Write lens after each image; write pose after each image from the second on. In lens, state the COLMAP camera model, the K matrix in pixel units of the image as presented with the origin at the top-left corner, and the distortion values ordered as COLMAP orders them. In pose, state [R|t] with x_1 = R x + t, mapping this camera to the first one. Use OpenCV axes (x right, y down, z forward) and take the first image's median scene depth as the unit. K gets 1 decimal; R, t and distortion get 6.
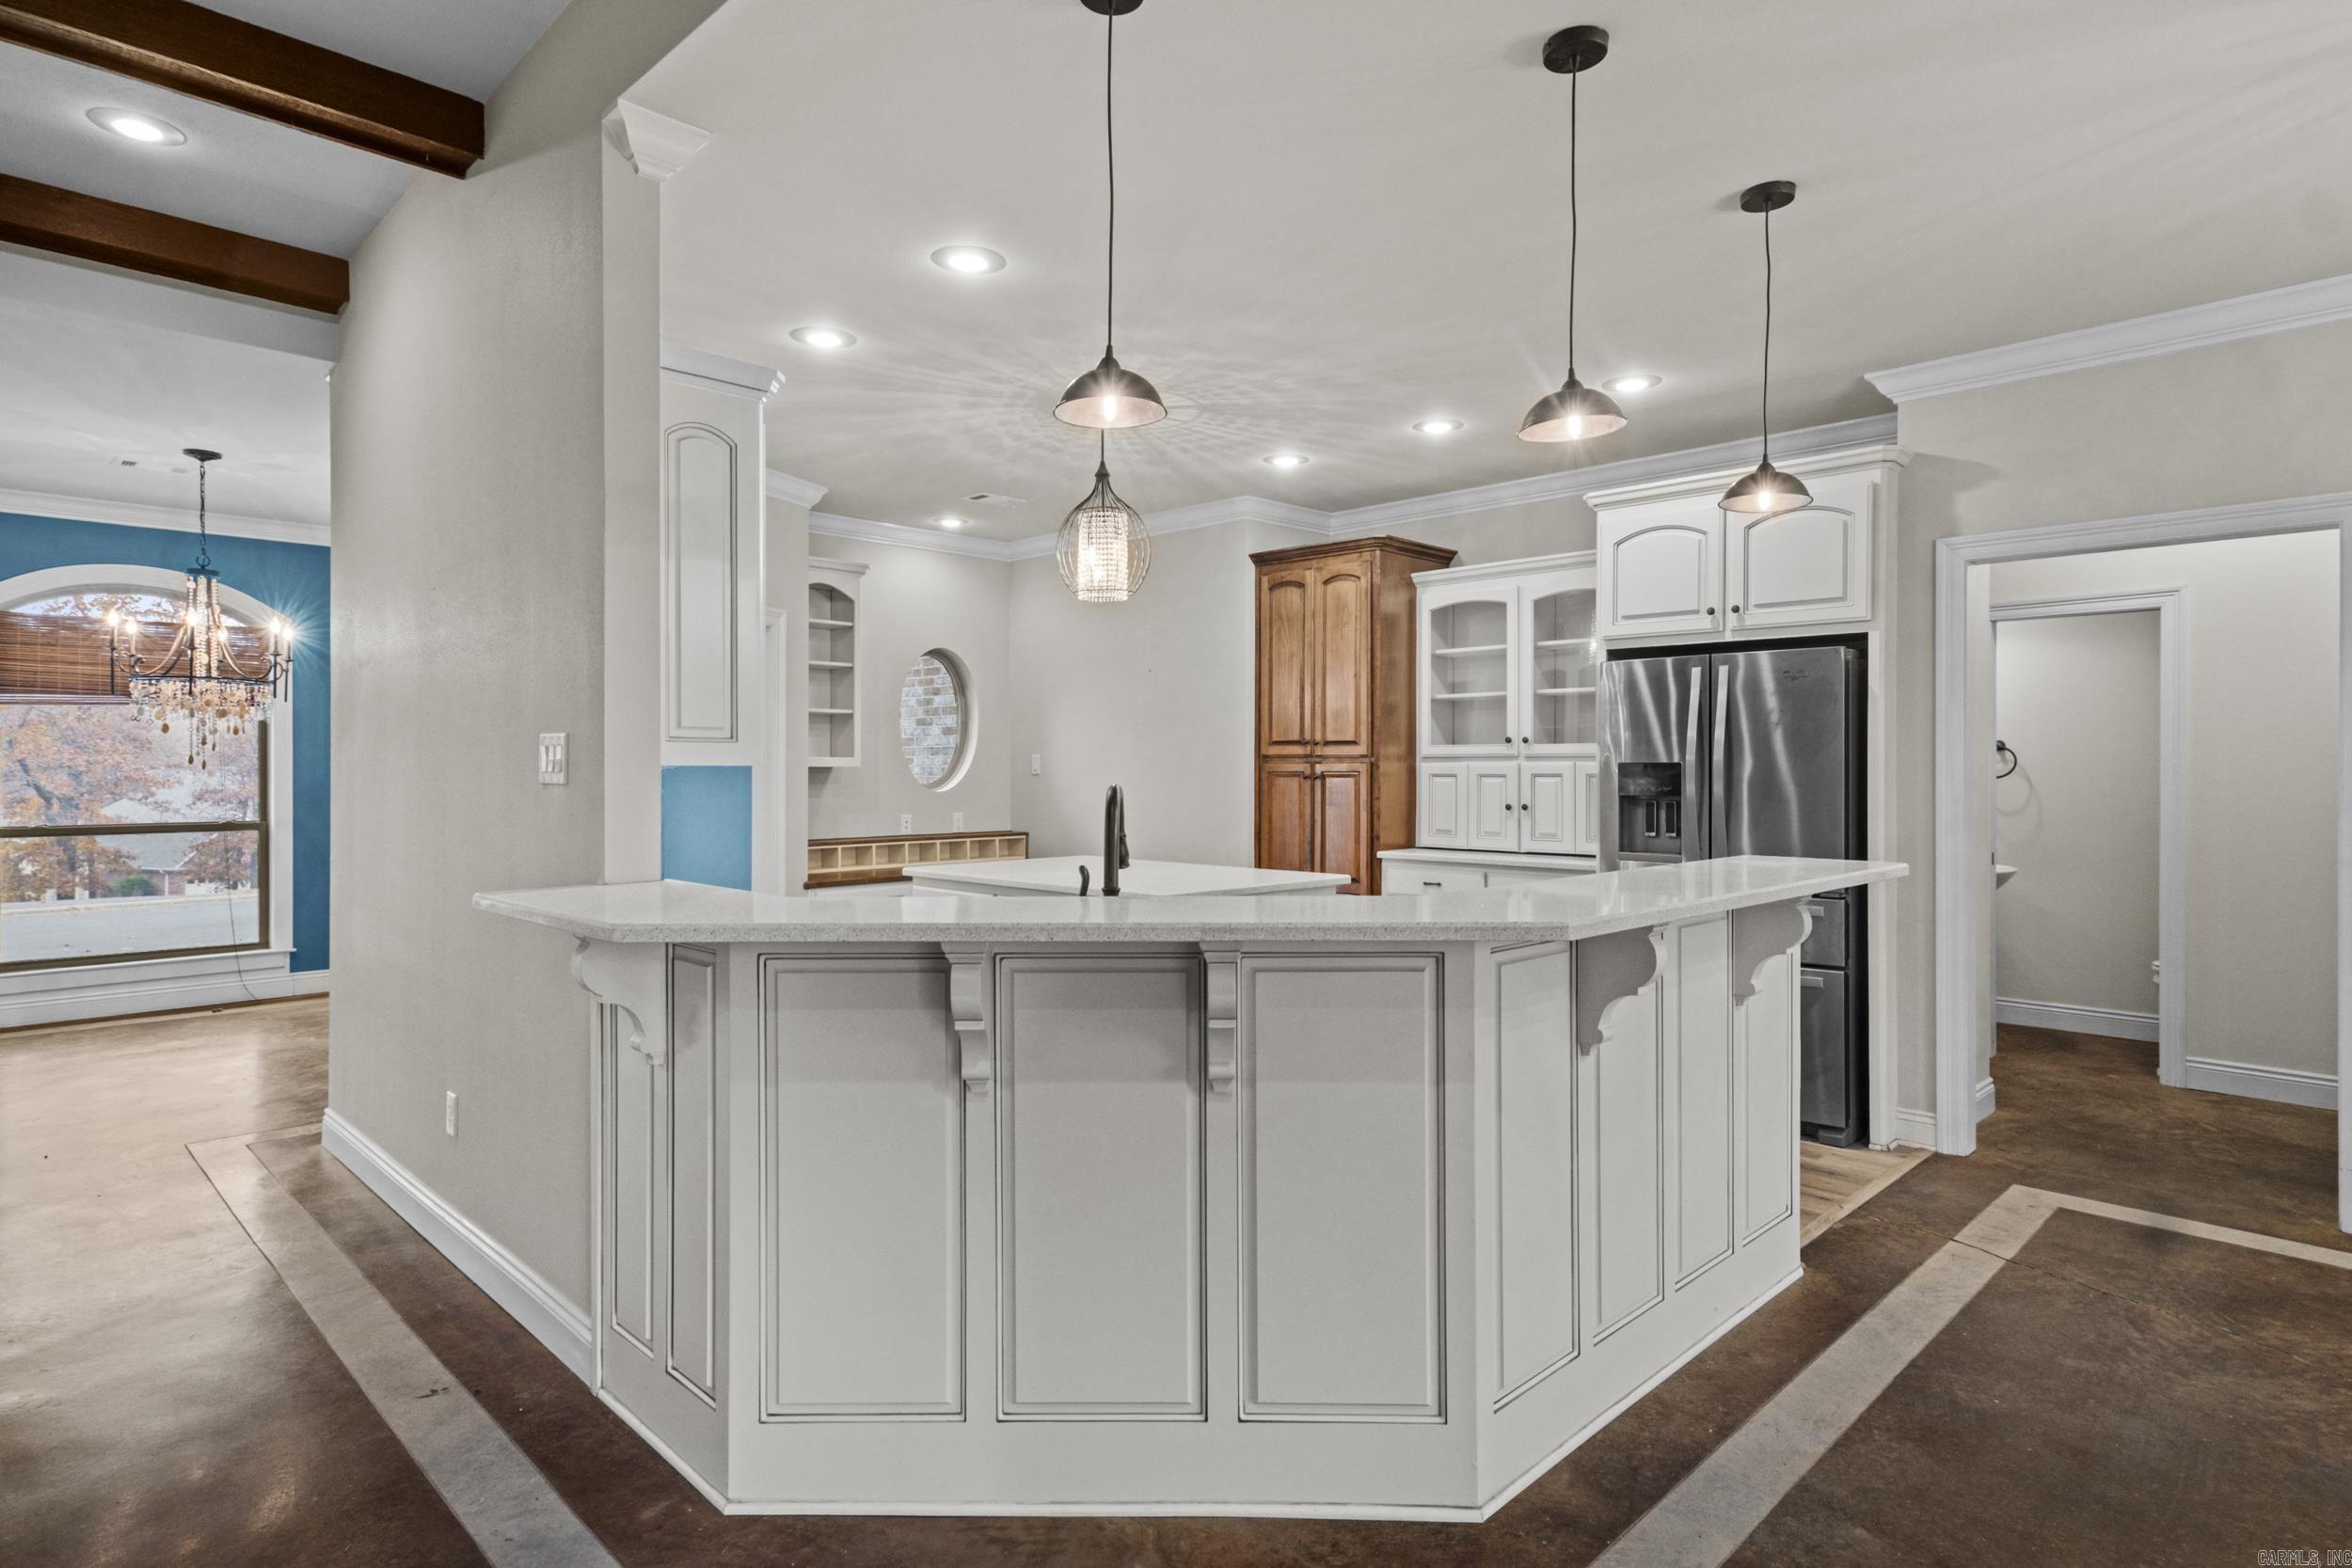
lens RADIAL K [[1272.7, 0, 1158.3], [0, 1272.7, 766.4], [0, 0, 1]] dist [0.019441, 0.004616]
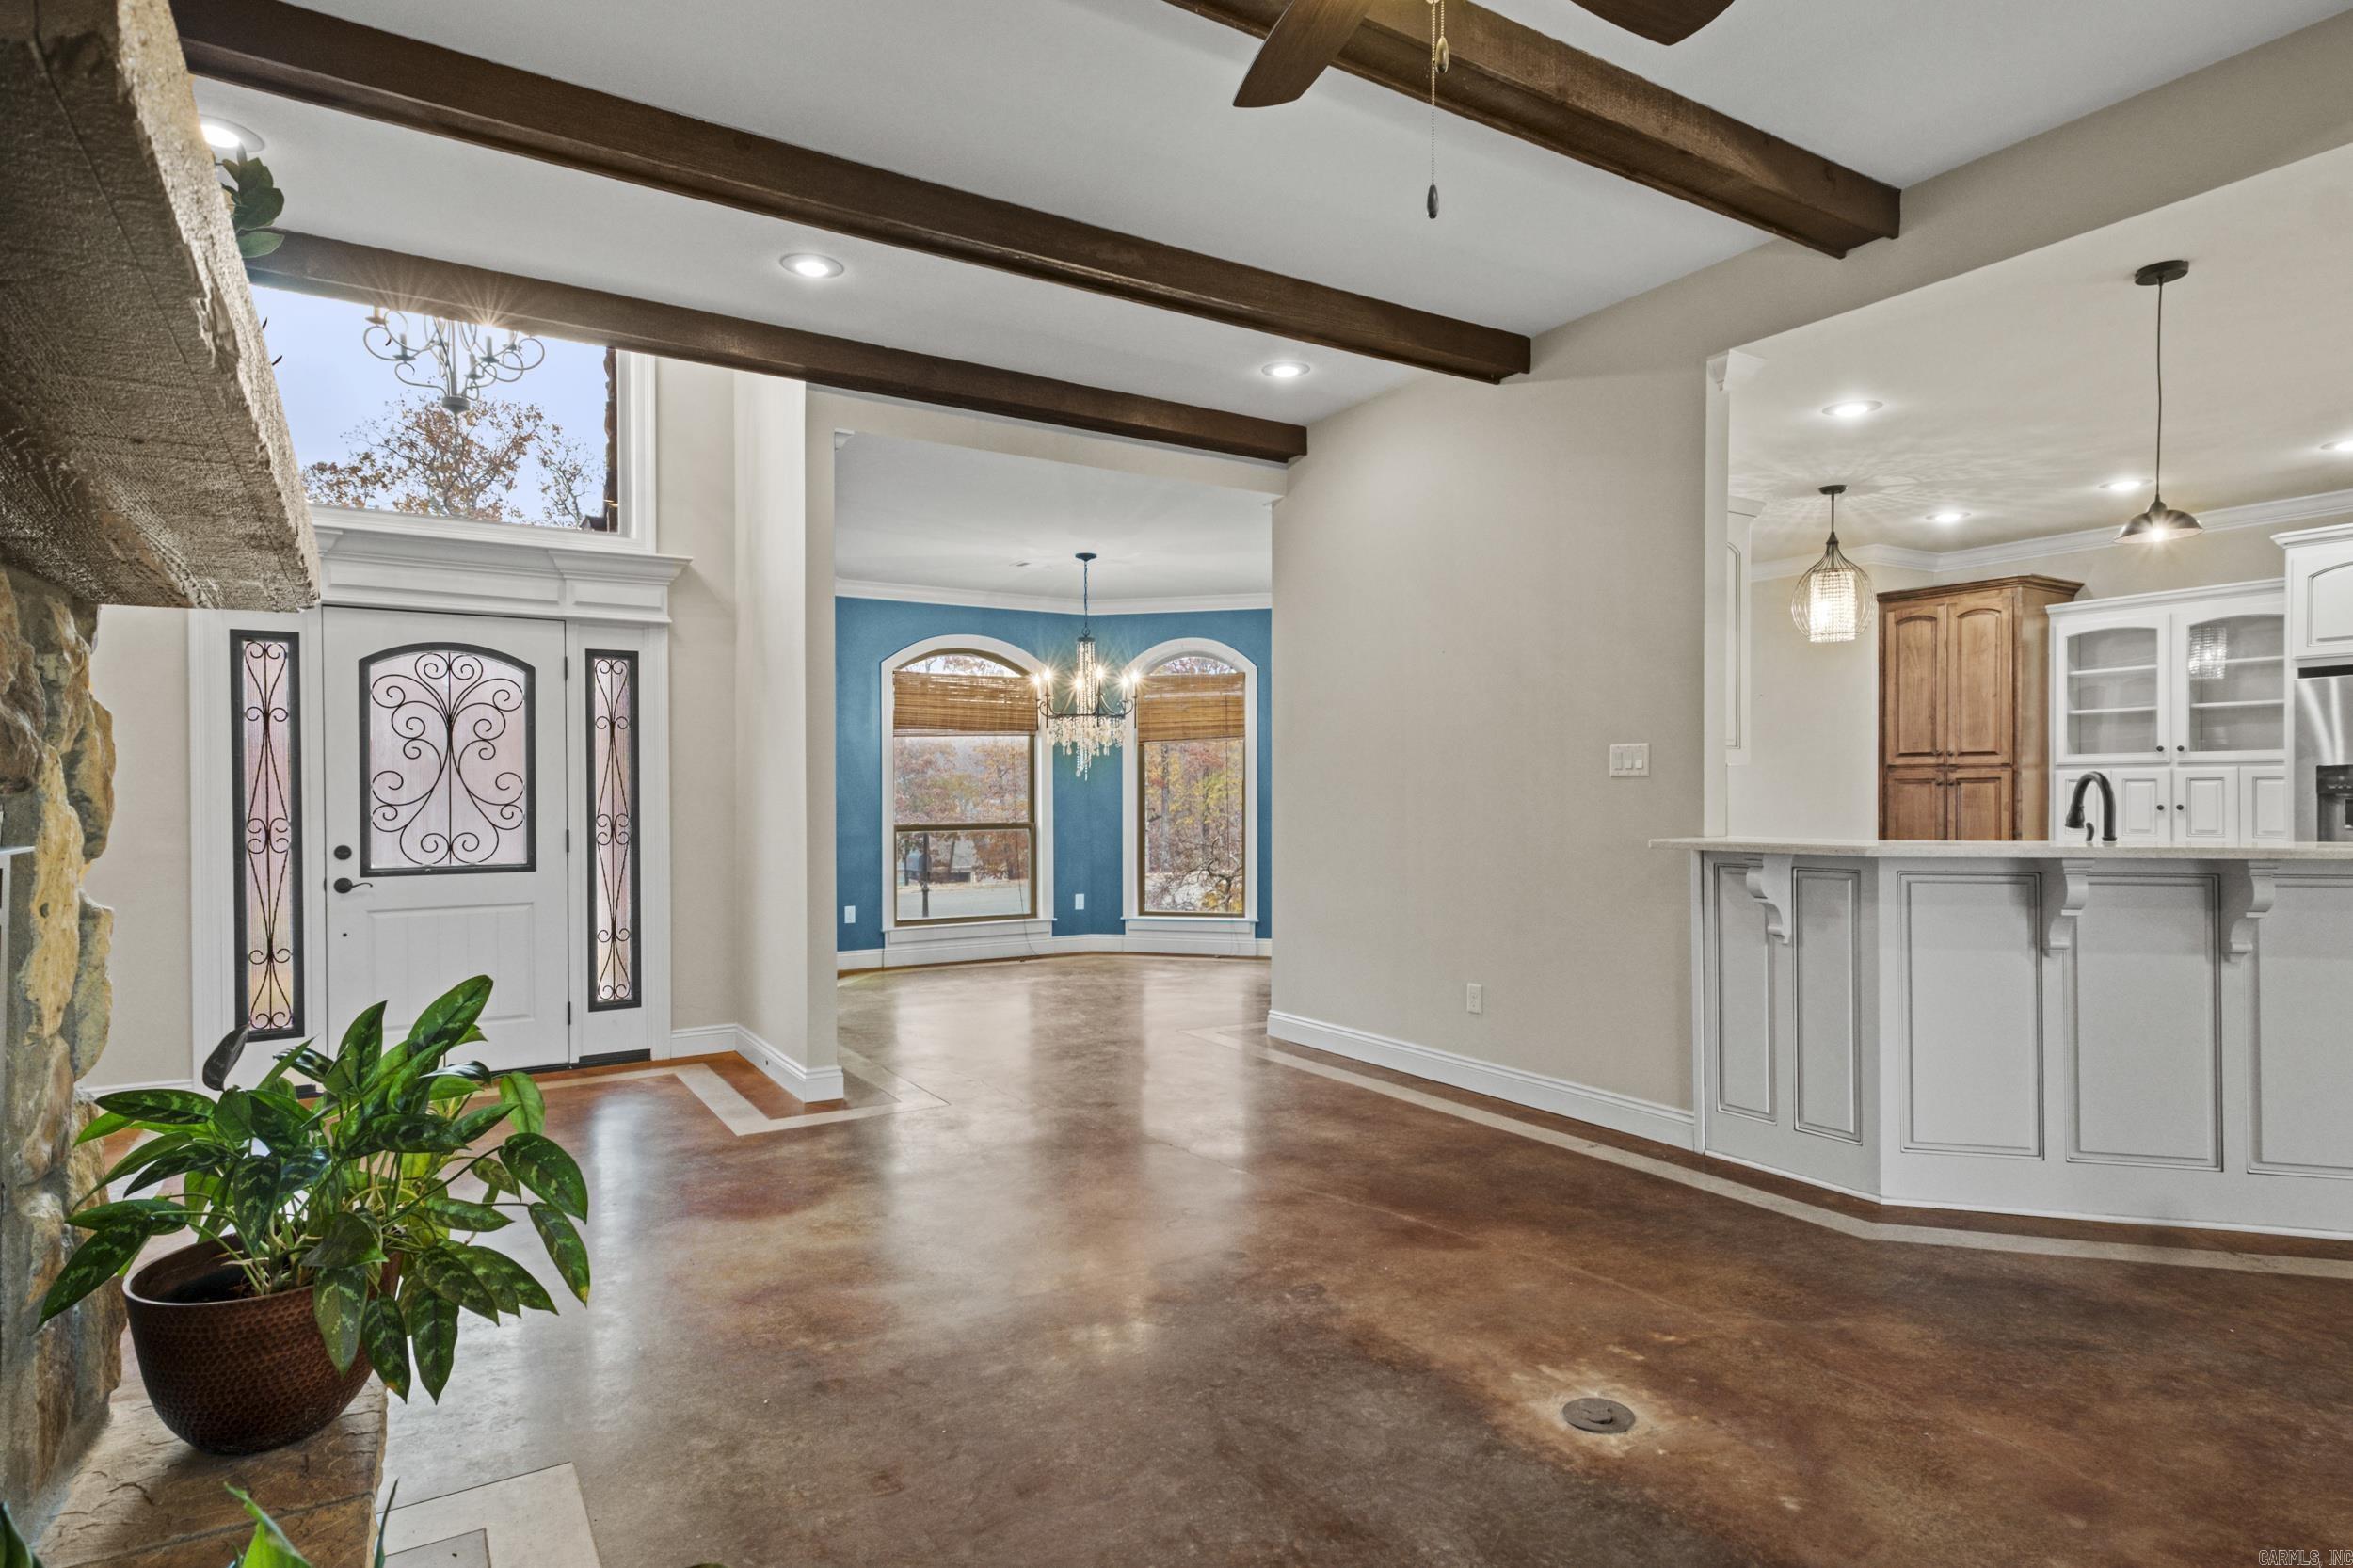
lens RADIAL K [[1273.4, 0, 1155.6], [0, 1273.4, 796.5], [0, 0, 1]] dist [0.019441, 0.004616]
pose [[0.974812, -0.003103, -0.223006, -0.416853], [0.003667, 0.999991, 0.002112, 0.019762], [0.222997, -0.002876, 0.974815, -0.399033]]
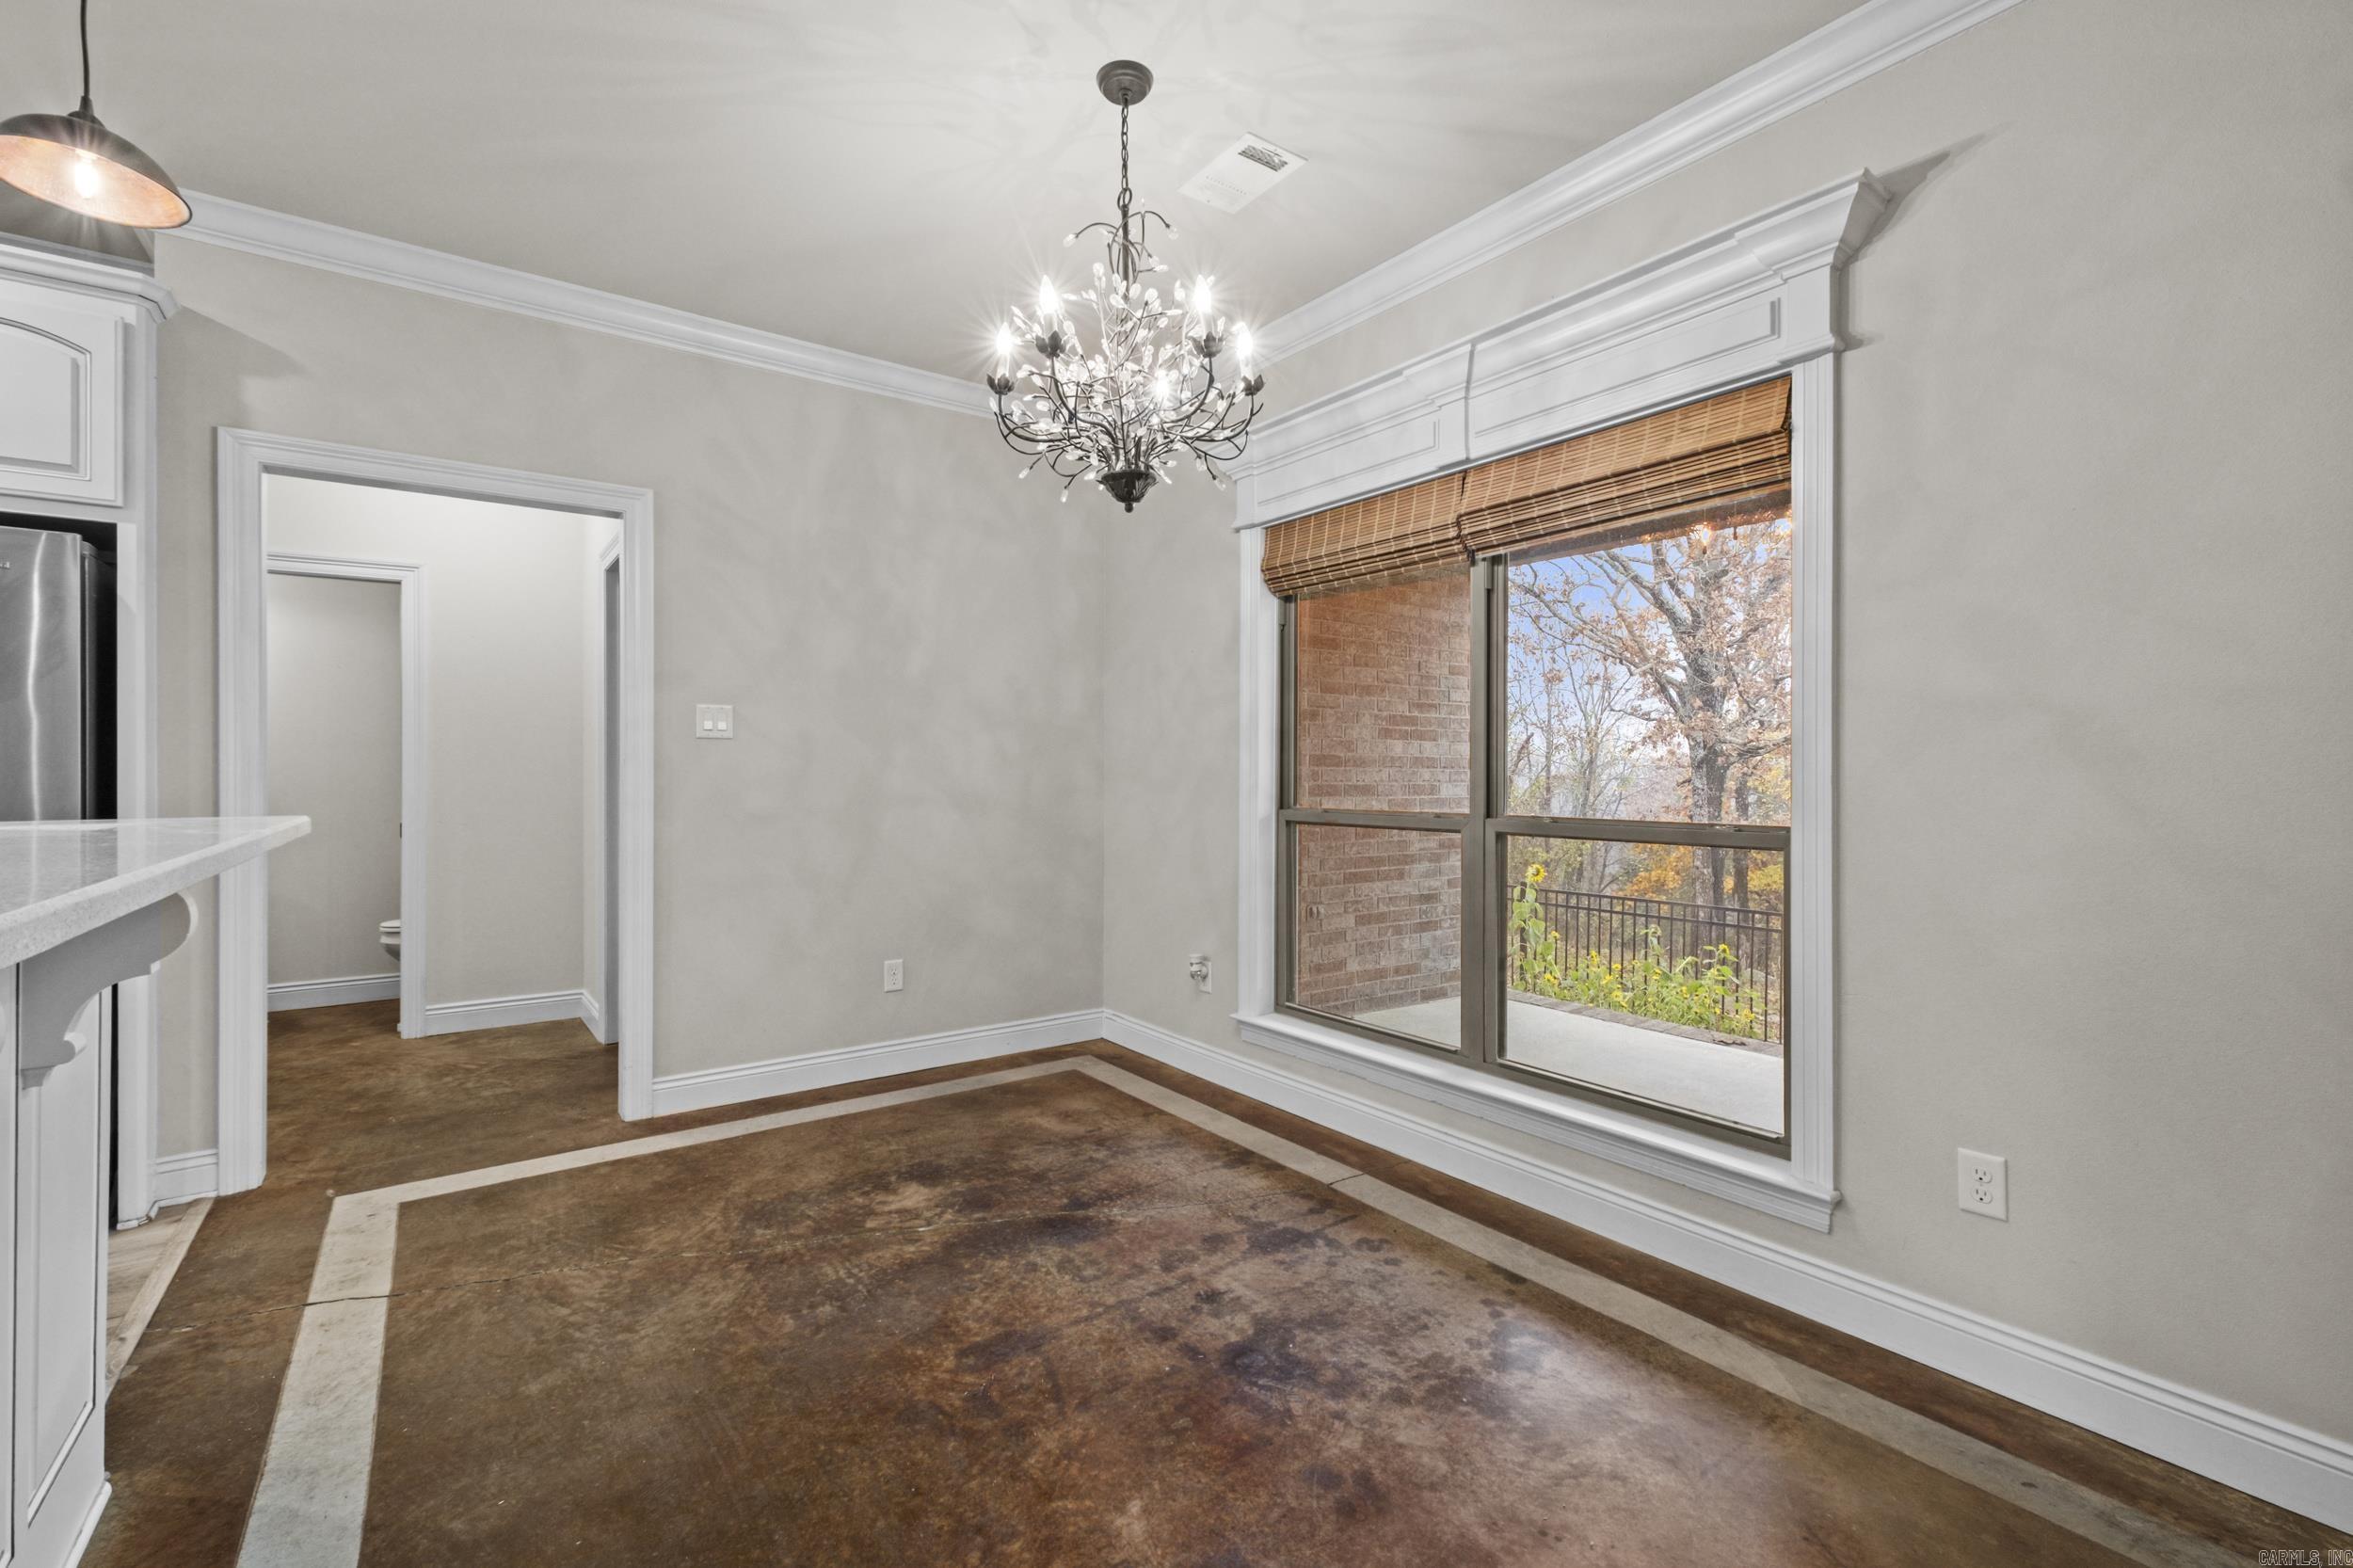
lens RADIAL K [[1022.1, 0, 1184.2], [0, 1022.1, 766.6], [0, 0, 1]] dist [0.002613, -0.000141]
pose [[0.149918, 0.001457, 0.988697, 0.061183], [0.001317, 0.999998, -0.001673, 0.032438], [-0.988698, 0.001553, 0.149916, 0.280466]]
